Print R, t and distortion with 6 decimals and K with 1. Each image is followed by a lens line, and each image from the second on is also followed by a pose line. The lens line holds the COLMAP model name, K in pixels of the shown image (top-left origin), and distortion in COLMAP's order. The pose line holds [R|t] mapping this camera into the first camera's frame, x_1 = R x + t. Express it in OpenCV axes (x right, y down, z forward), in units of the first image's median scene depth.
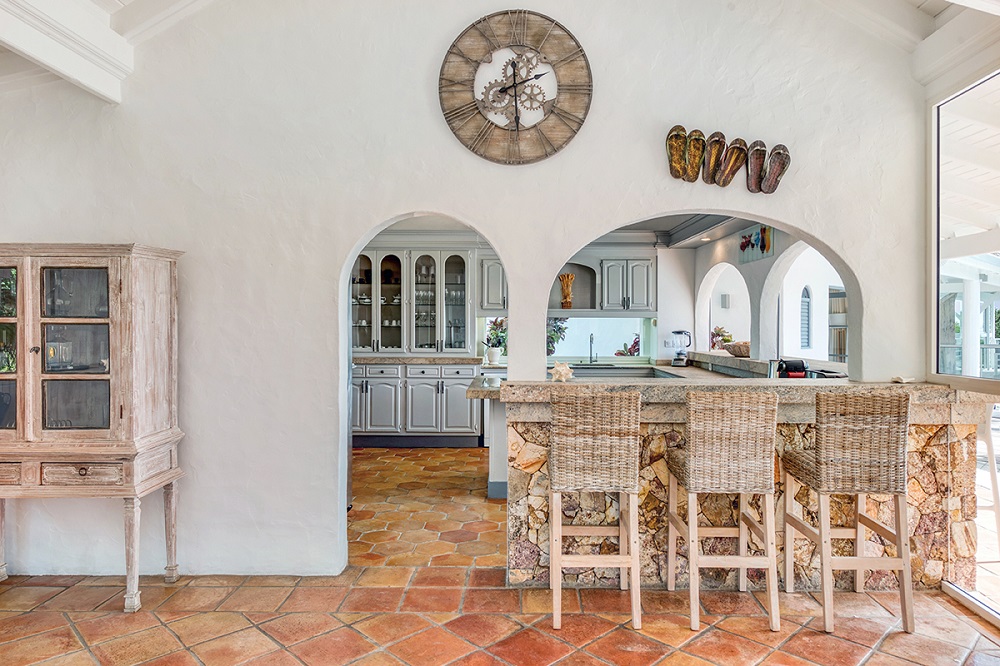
lens RADIAL K [[676.0, 0, 500.0], [0, 676.0, 333.0], [0, 0, 1]] dist [-0.002413, -0.000228]
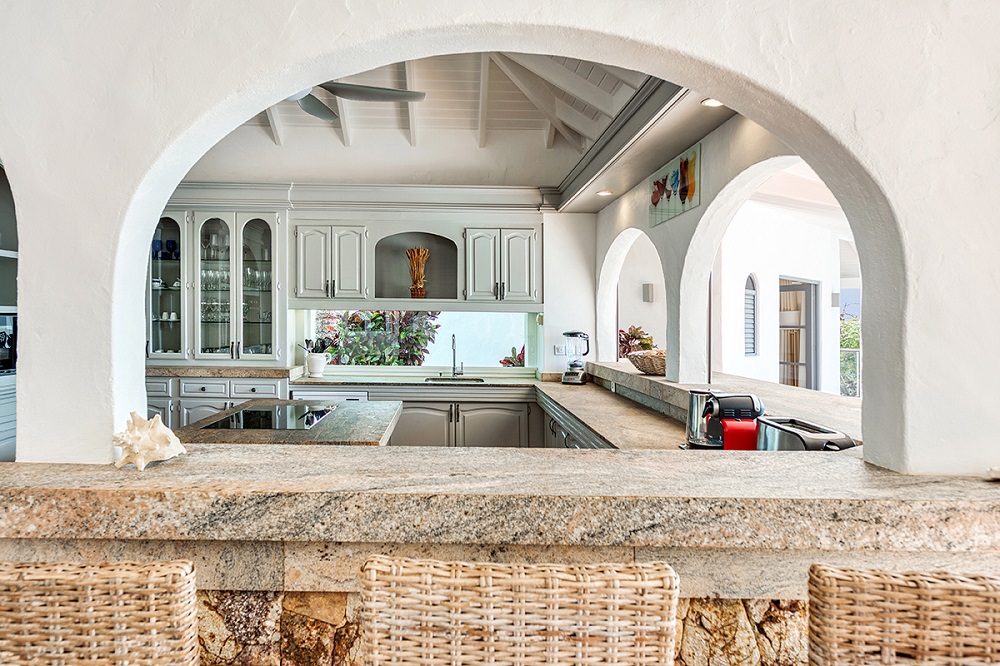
lens RADIAL K [[666.9, 0, 496.8], [0, 666.9, 305.3], [0, 0, 1]] dist [-0.000244, -0.000510]
pose [[0.997772, 0.012136, 0.065607, 0.141496], [-0.009699, 0.999256, -0.037335, -0.004121], [-0.066011, 0.036616, 0.997147, 0.323626]]
